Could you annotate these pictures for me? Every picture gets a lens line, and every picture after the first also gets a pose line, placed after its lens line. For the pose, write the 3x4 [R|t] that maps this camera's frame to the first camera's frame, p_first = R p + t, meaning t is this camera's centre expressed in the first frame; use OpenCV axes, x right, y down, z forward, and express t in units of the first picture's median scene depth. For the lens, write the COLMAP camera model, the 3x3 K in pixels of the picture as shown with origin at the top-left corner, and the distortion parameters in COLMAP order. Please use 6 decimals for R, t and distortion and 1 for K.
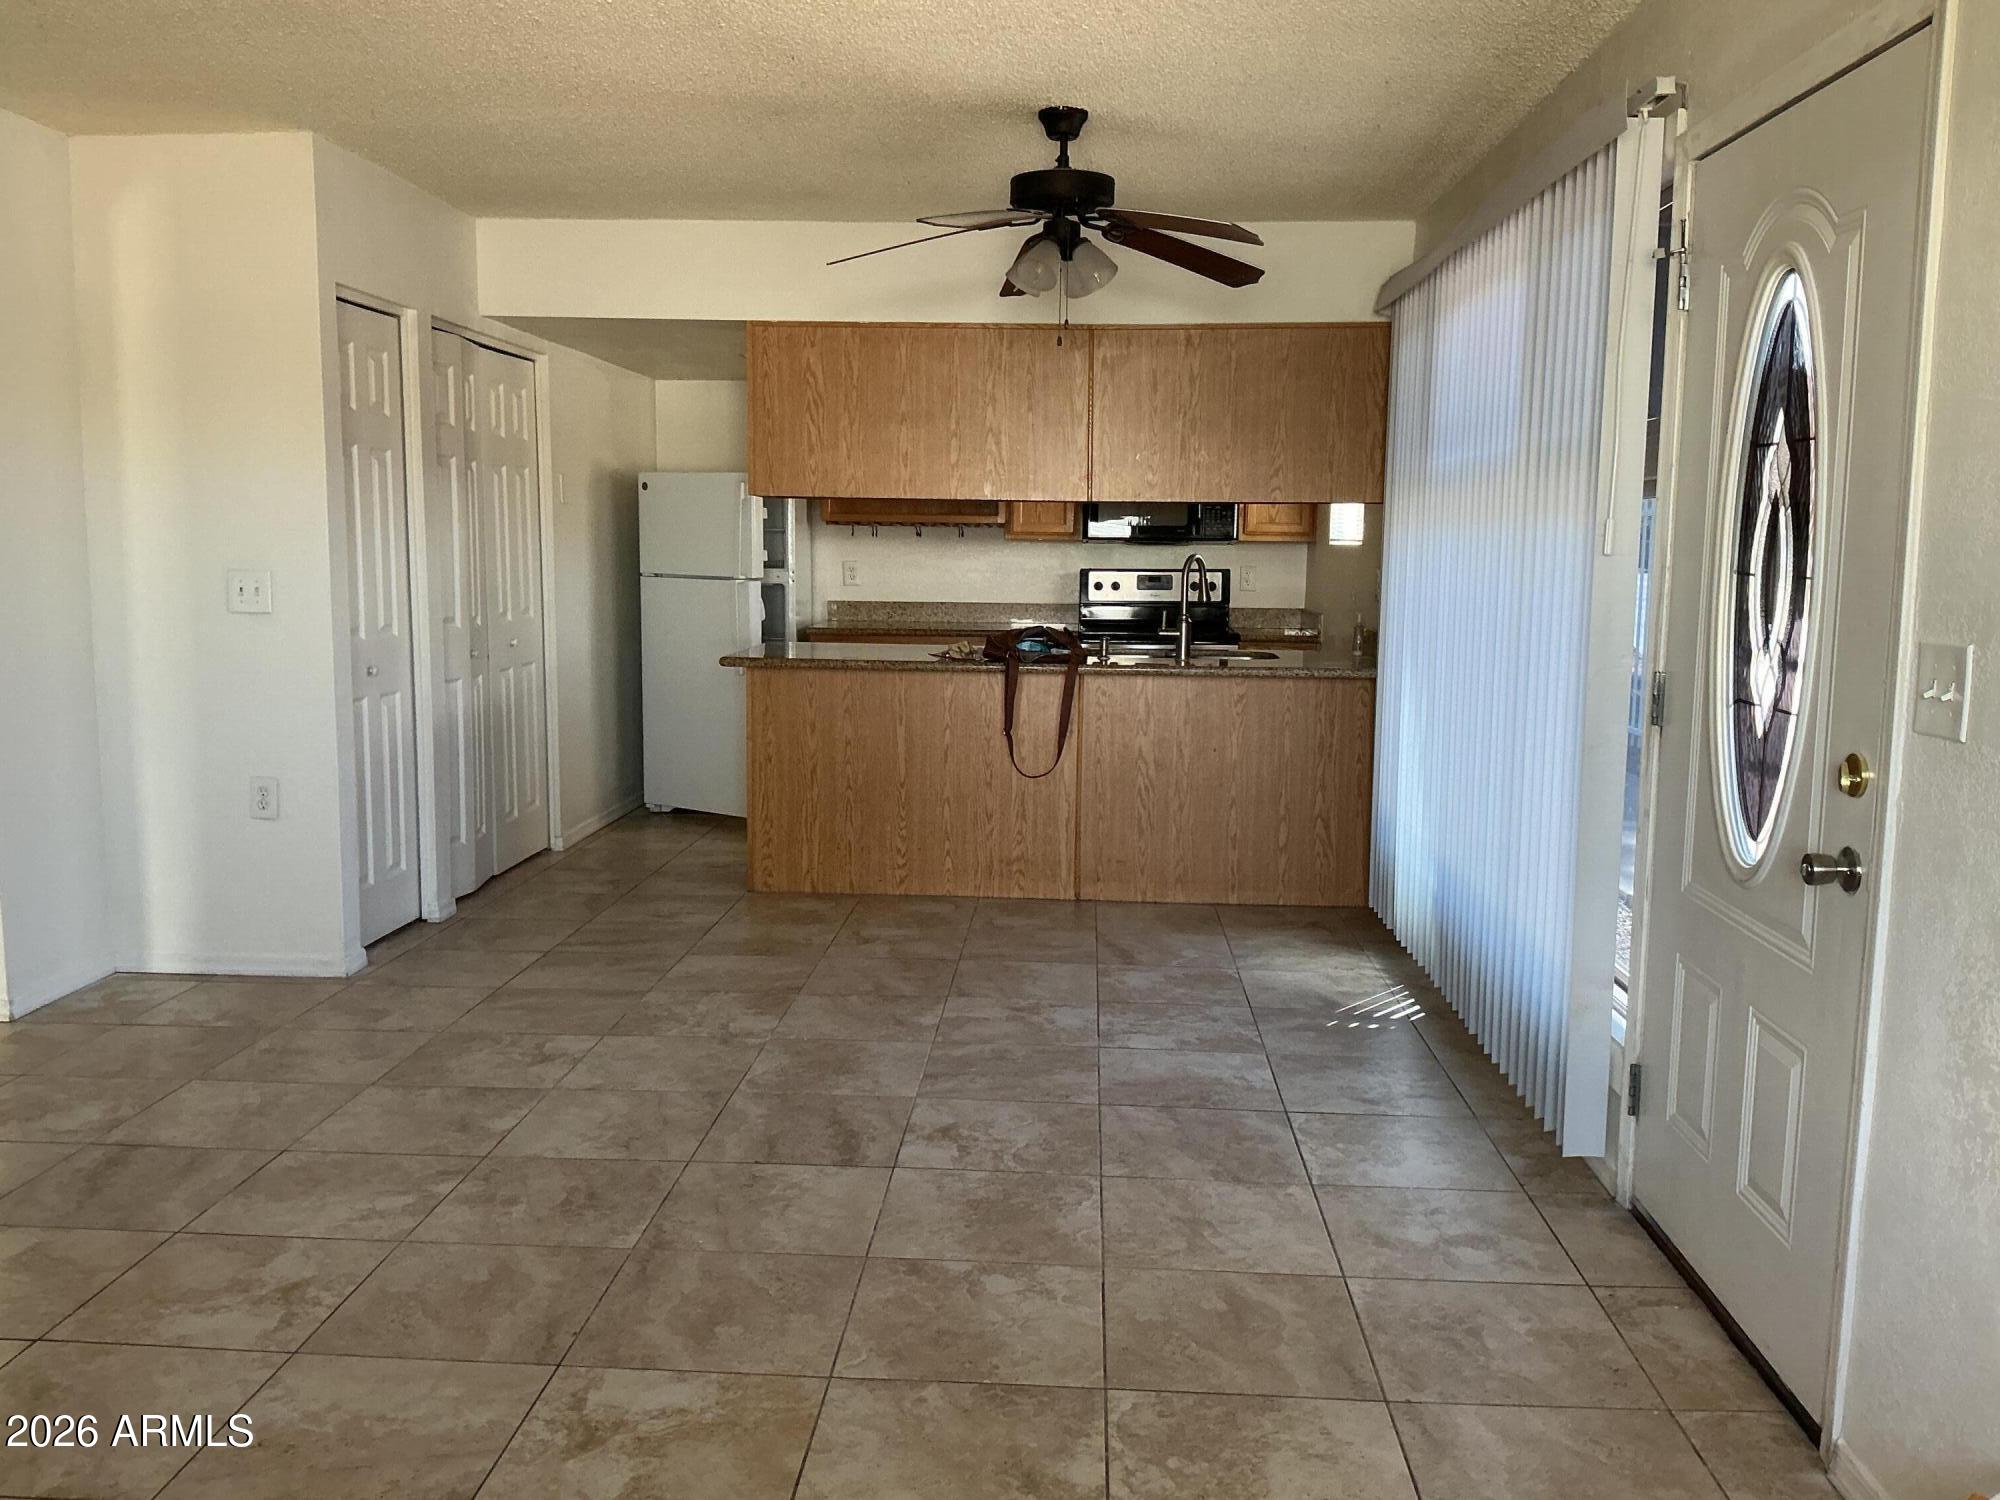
lens RADIAL K [[1671.8, 0, 1000.0], [0, 1671.8, 750.0], [0, 0, 1]] dist [0.128266, -0.249671]
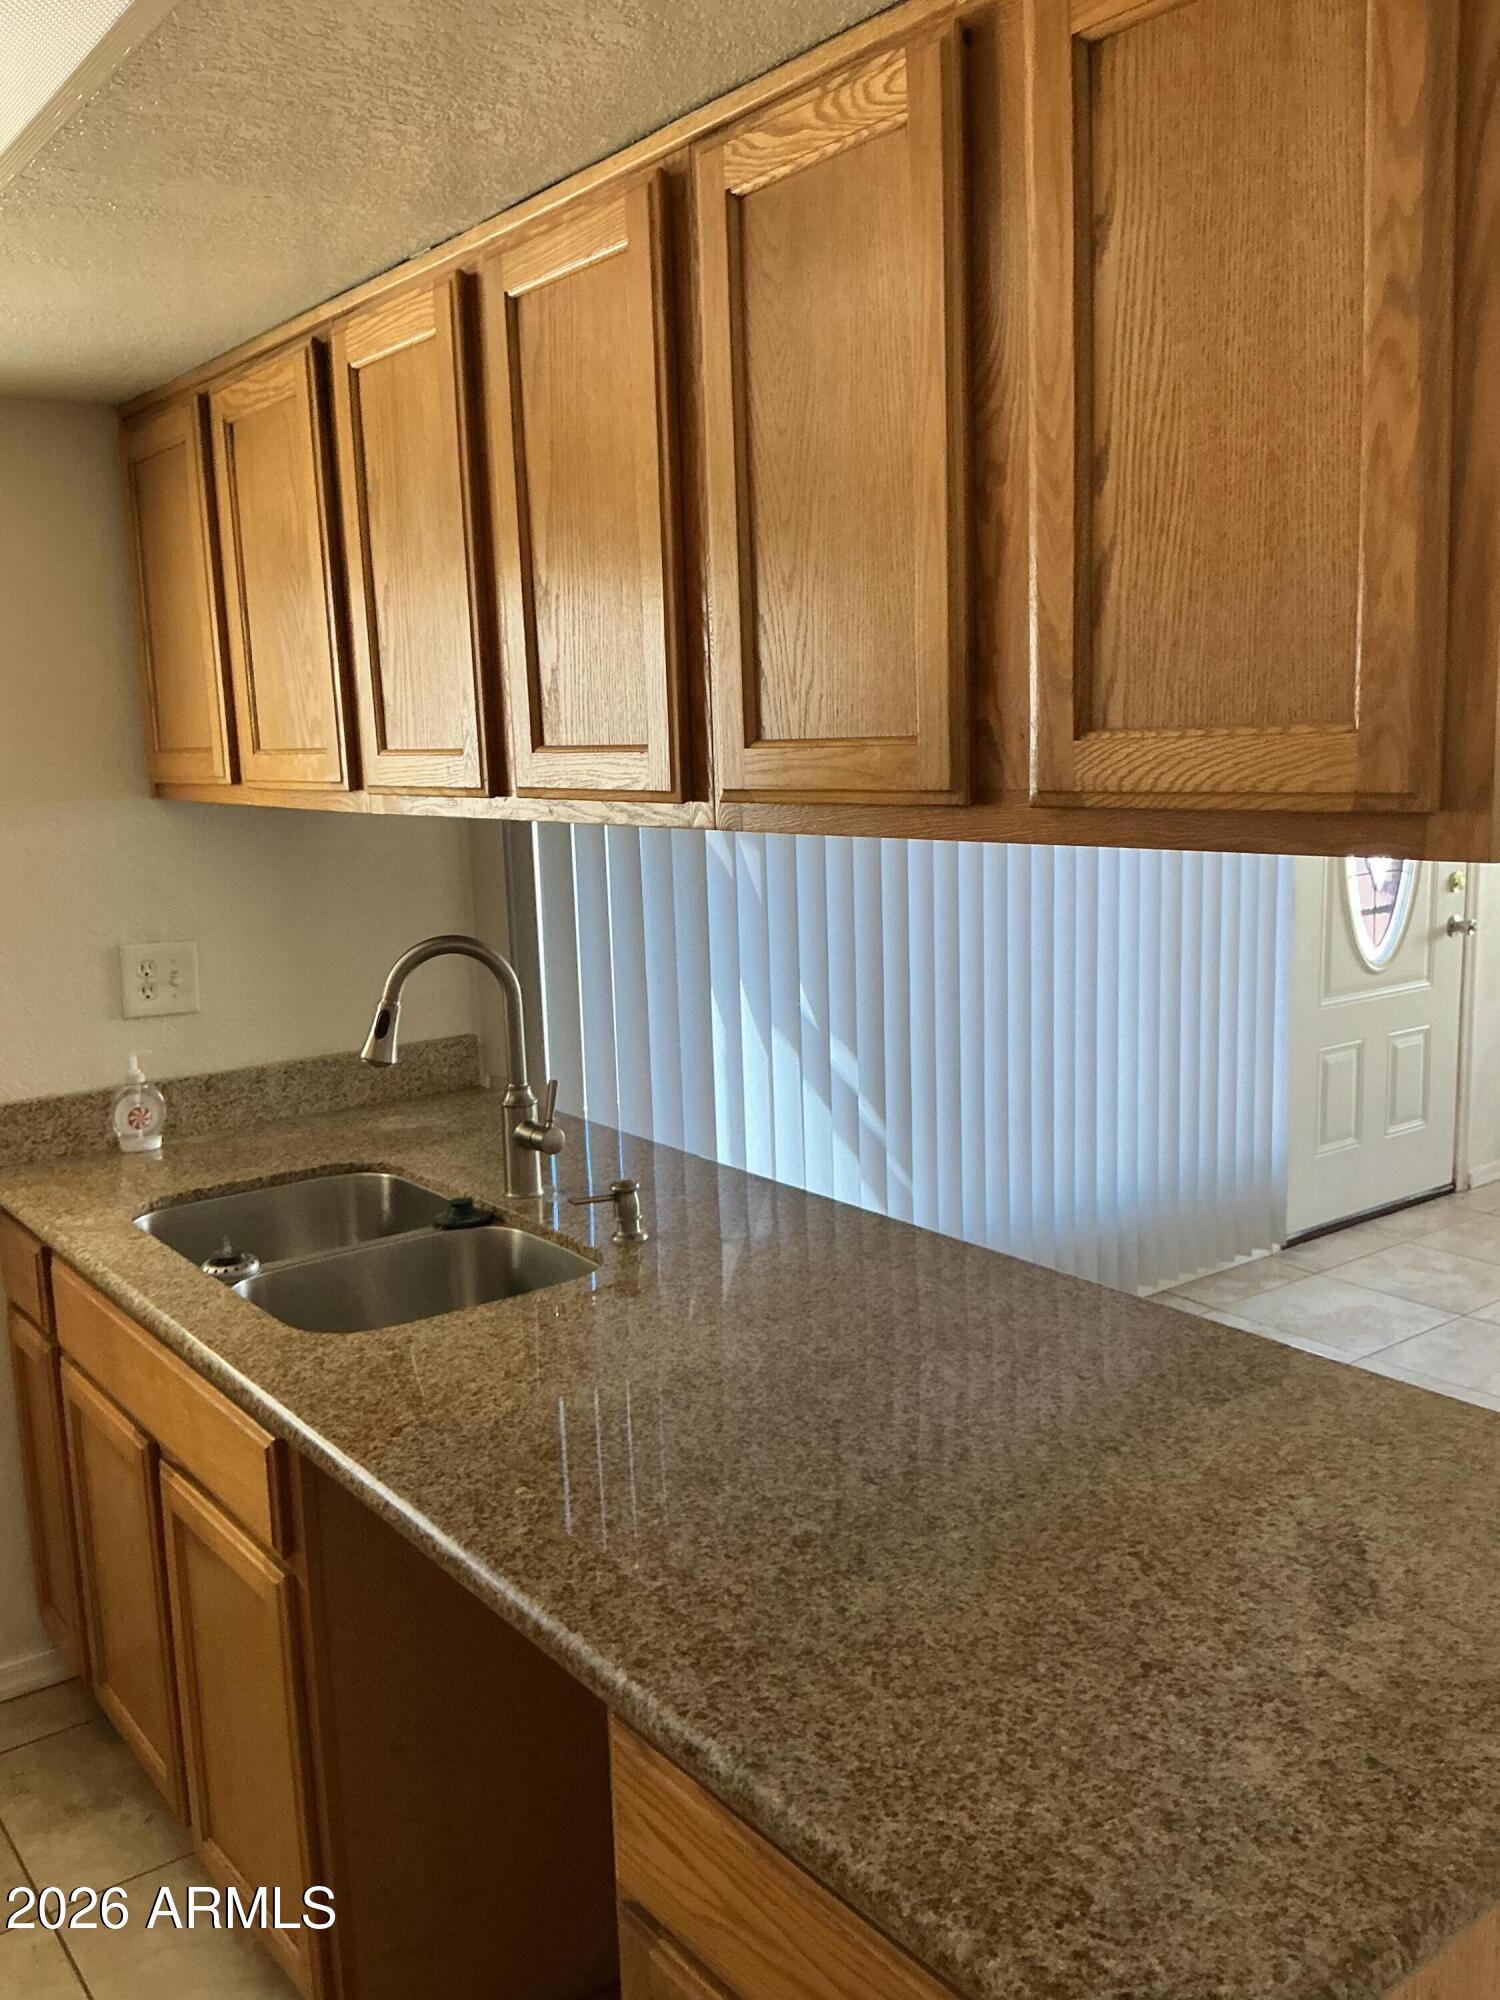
lens RADIAL K [[1671.8, 0, 750.0], [0, 1671.8, 1000.0], [0, 0, 1]] dist [0.128266, -0.249671]
pose [[-0.643768, -0.119082, 0.755898, -0.432222], [0.121954, 0.959226, 0.254977, -0.381944], [-0.755440, 0.256331, -0.602996, 2.285912]]
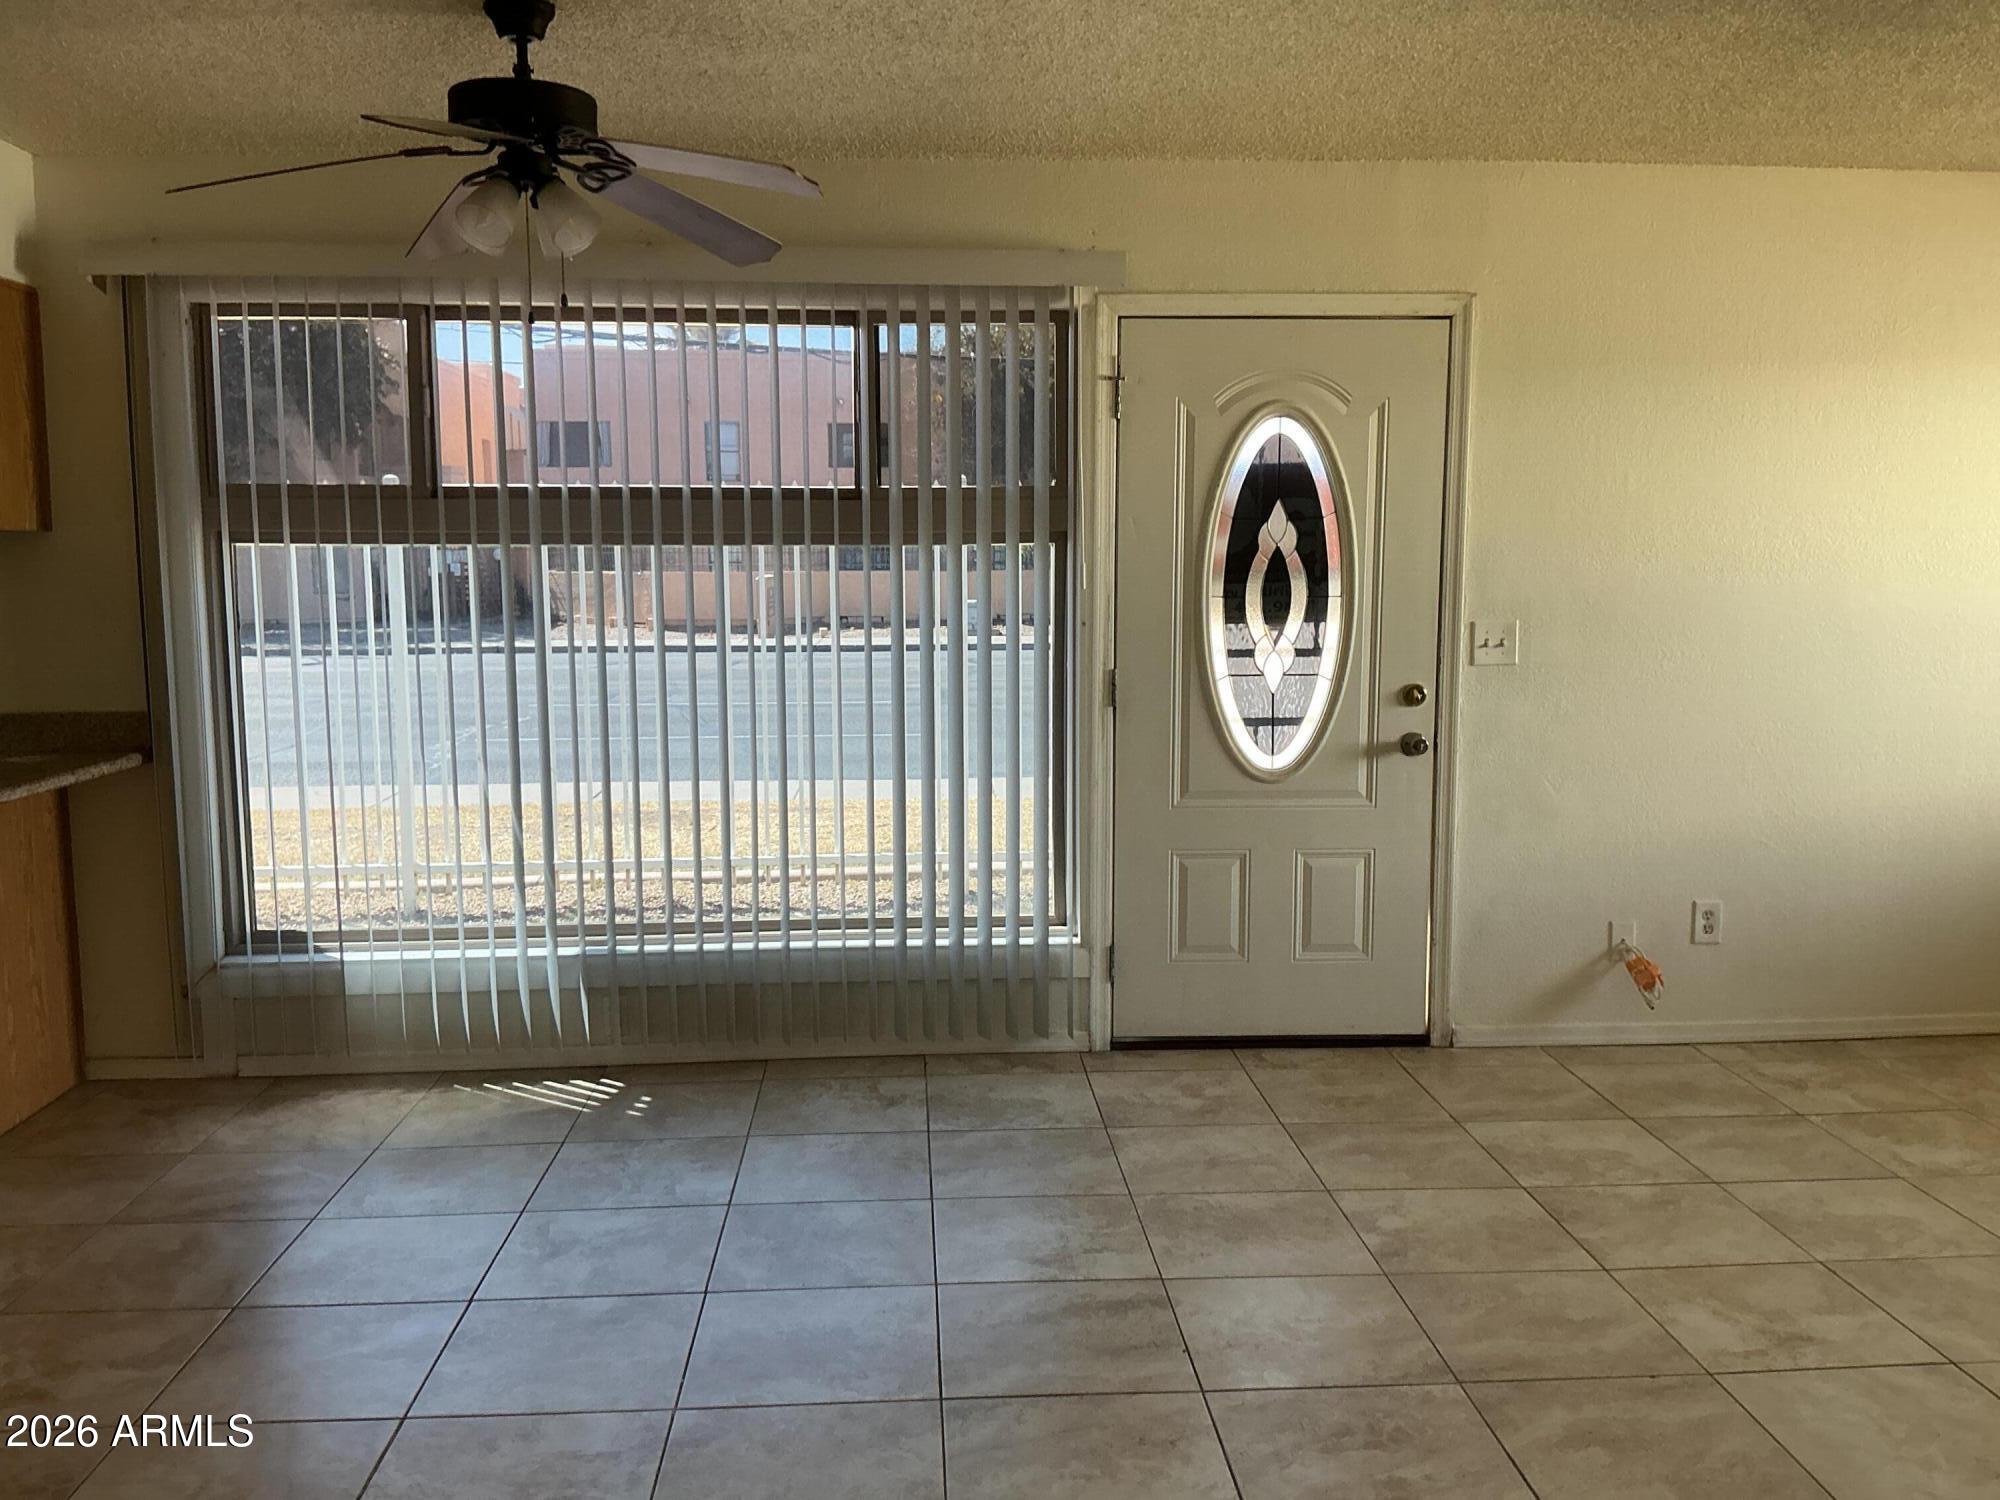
lens RADIAL K [[1671.8, 0, 1000.0], [0, 1671.8, 750.0], [0, 0, 1]] dist [0.128266, -0.249671]
pose [[-0.113968, -0.128484, 0.985141, -1.022869], [0.129257, 0.981256, 0.142931, -0.198178], [-0.985040, 0.143626, -0.095224, 1.252681]]
